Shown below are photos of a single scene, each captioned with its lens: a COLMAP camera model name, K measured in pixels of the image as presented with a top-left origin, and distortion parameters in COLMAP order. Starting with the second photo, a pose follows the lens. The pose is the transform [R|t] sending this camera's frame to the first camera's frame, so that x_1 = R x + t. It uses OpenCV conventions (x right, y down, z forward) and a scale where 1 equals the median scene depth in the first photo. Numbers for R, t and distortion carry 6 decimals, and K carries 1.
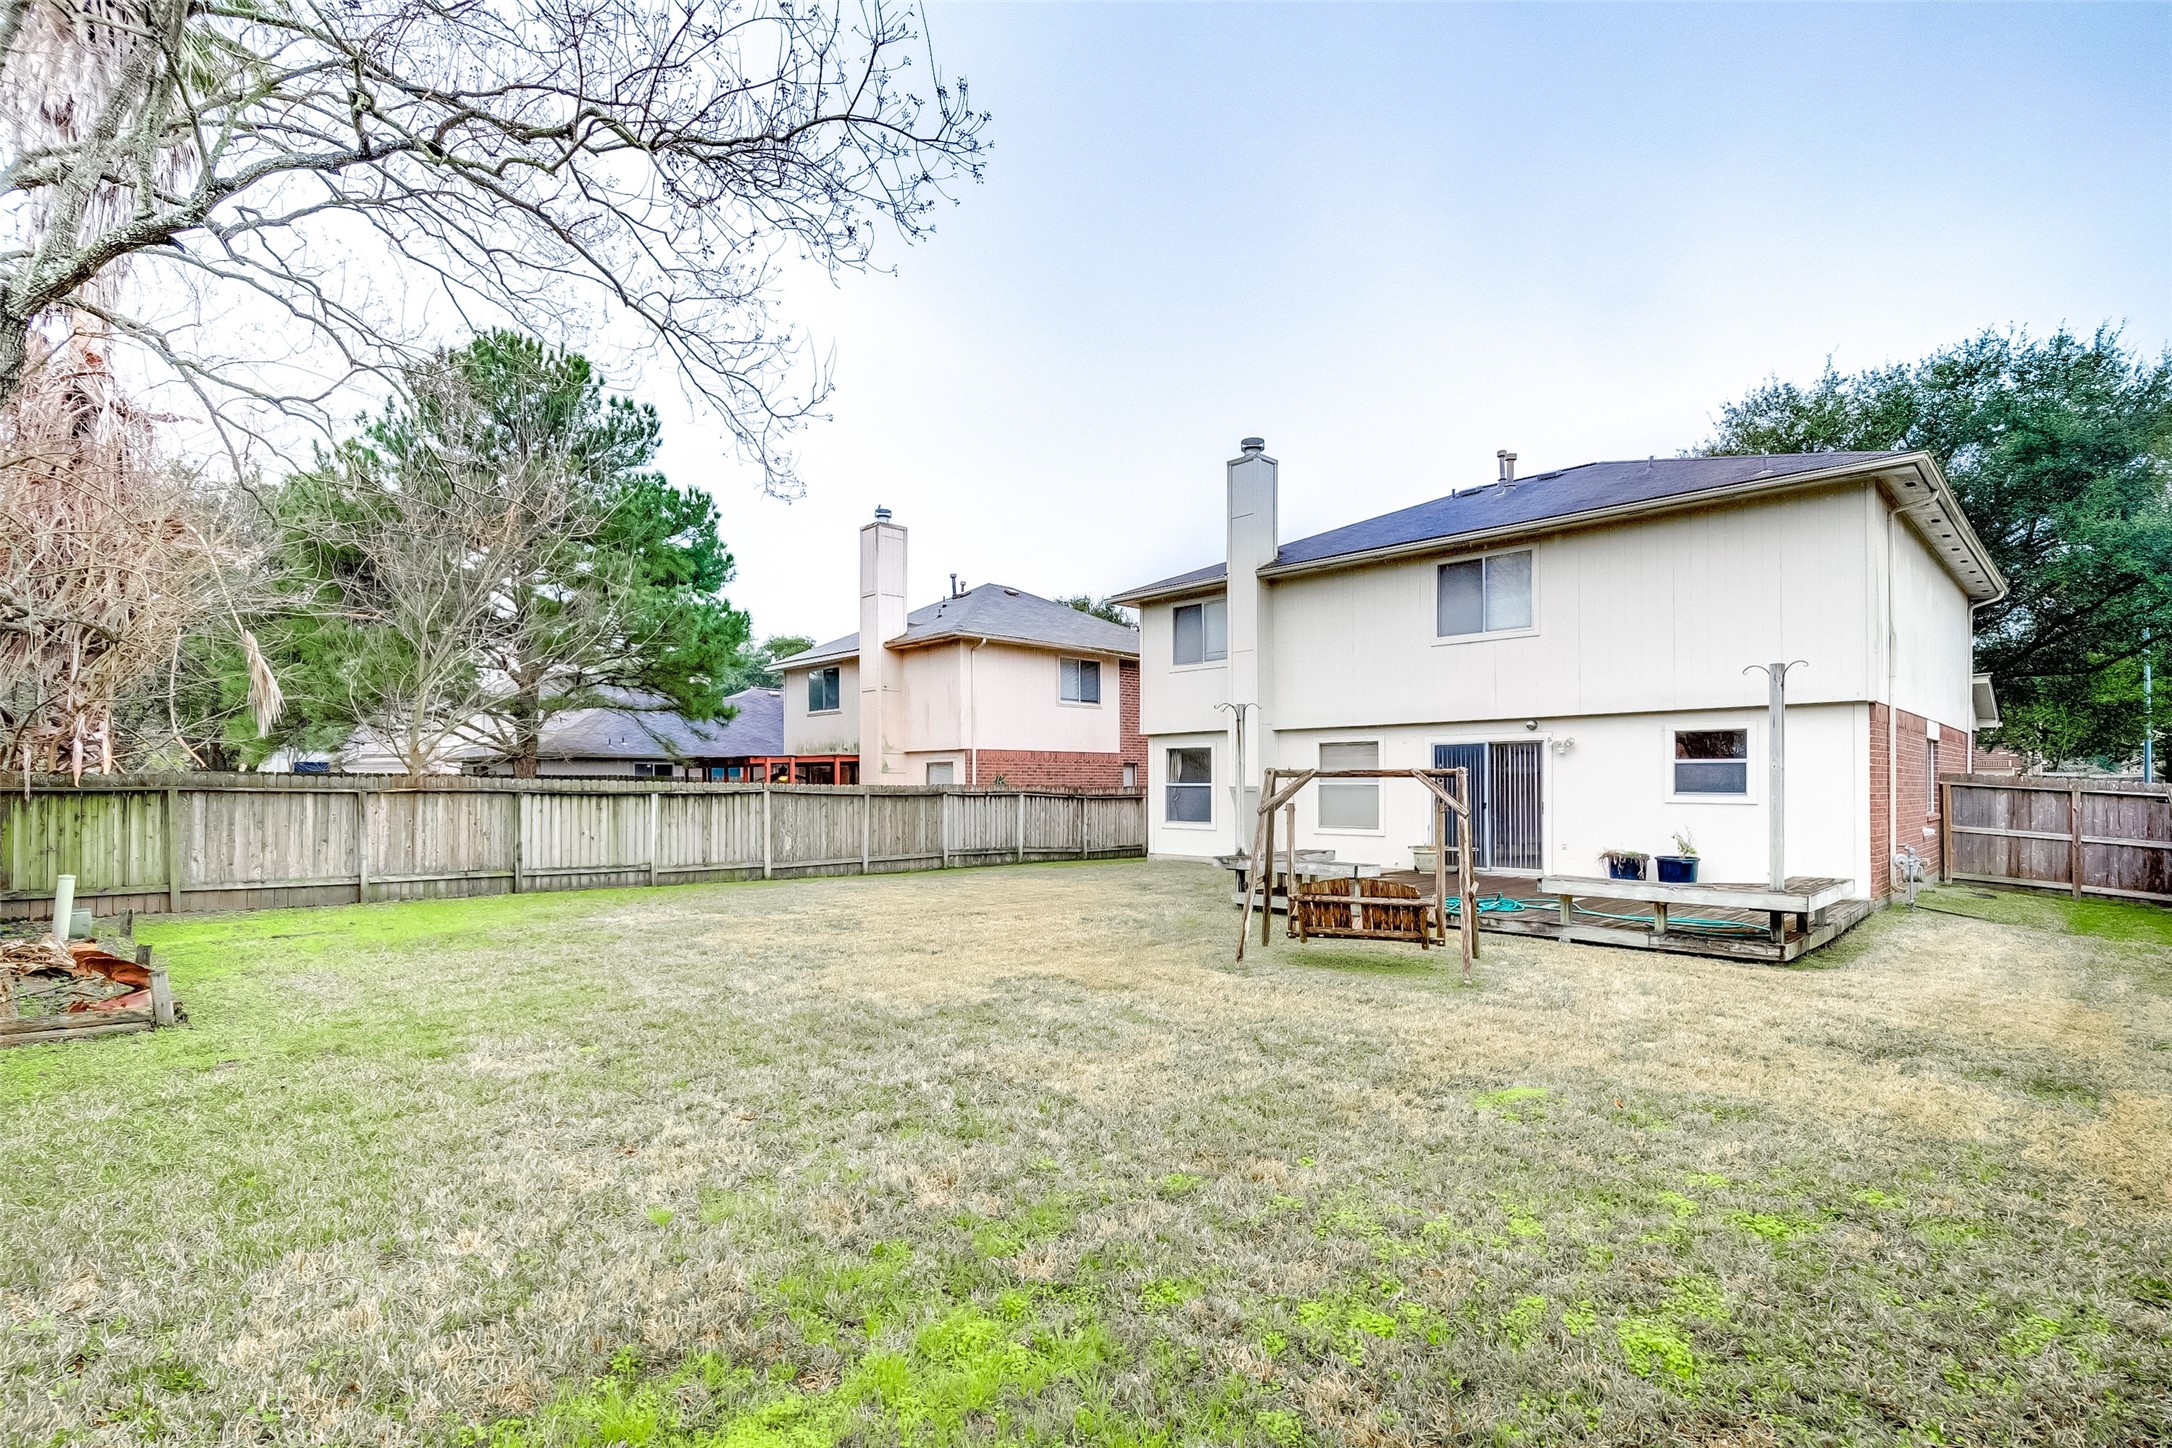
lens RADIAL K [[1050.7, 0, 1120.6], [0, 1050.7, 778.0], [0, 0, 1]] dist [0.029457, -0.000376]
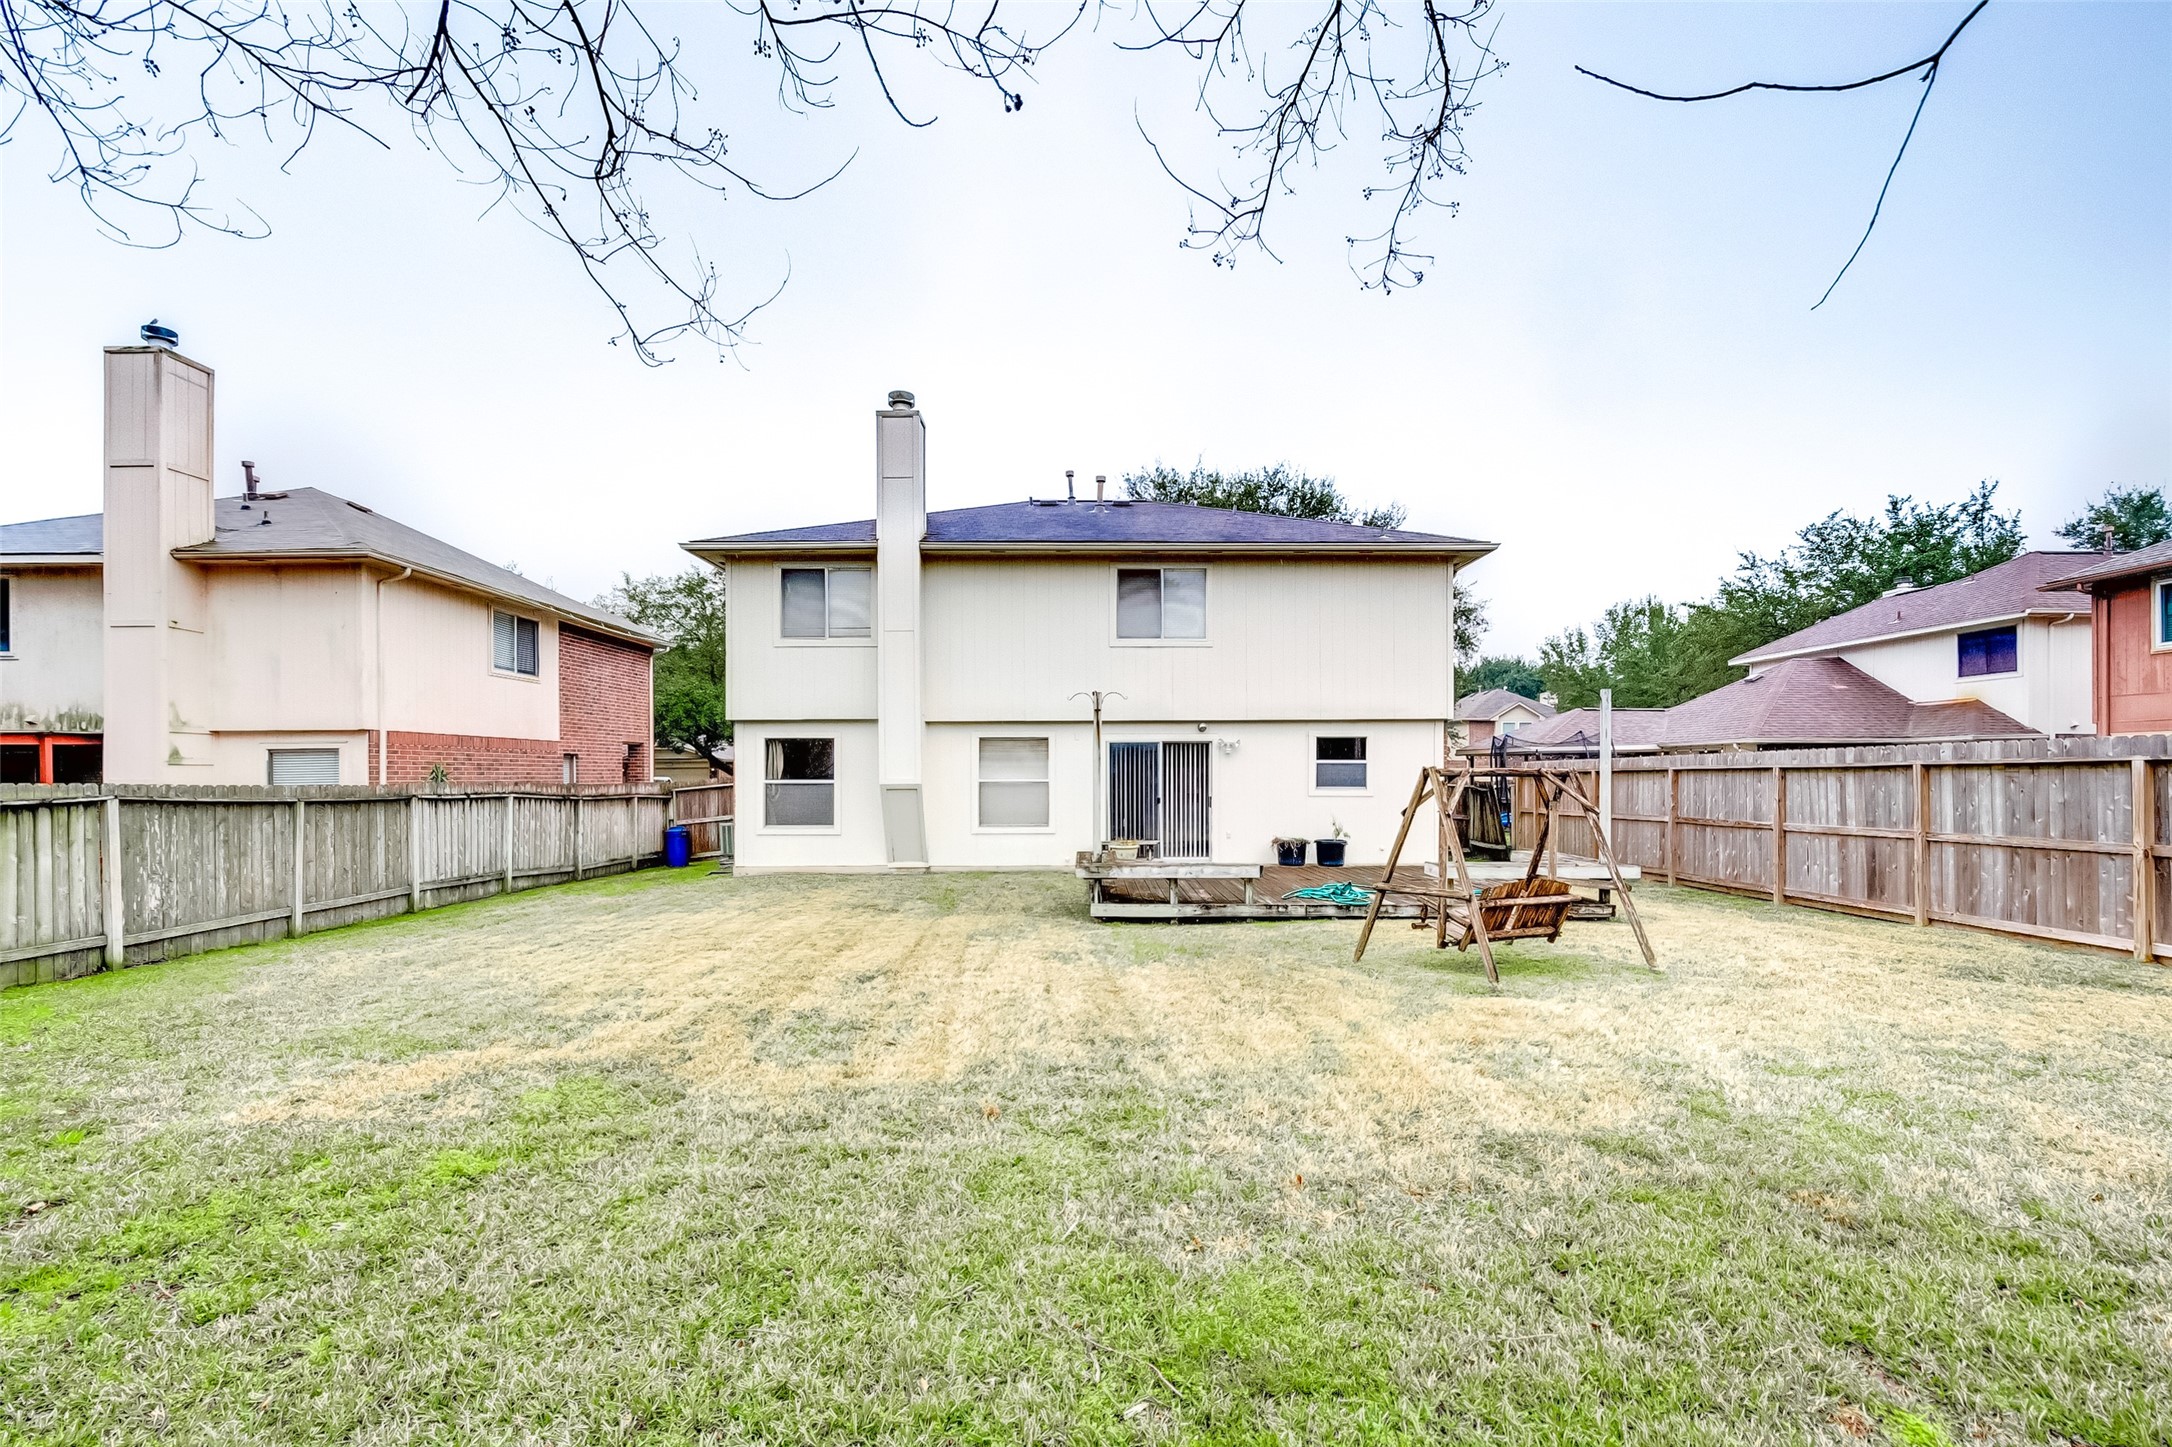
lens RADIAL K [[942.2, 0, 1100.9], [0, 942.2, 774.8], [0, 0, 1]] dist [0.014742, -0.000774]
pose [[0.706007, 0.000270, 0.708205, -0.293893], [-0.002263, 0.999996, 0.001875, -0.001321], [-0.708202, -0.002927, 0.706004, 0.291827]]
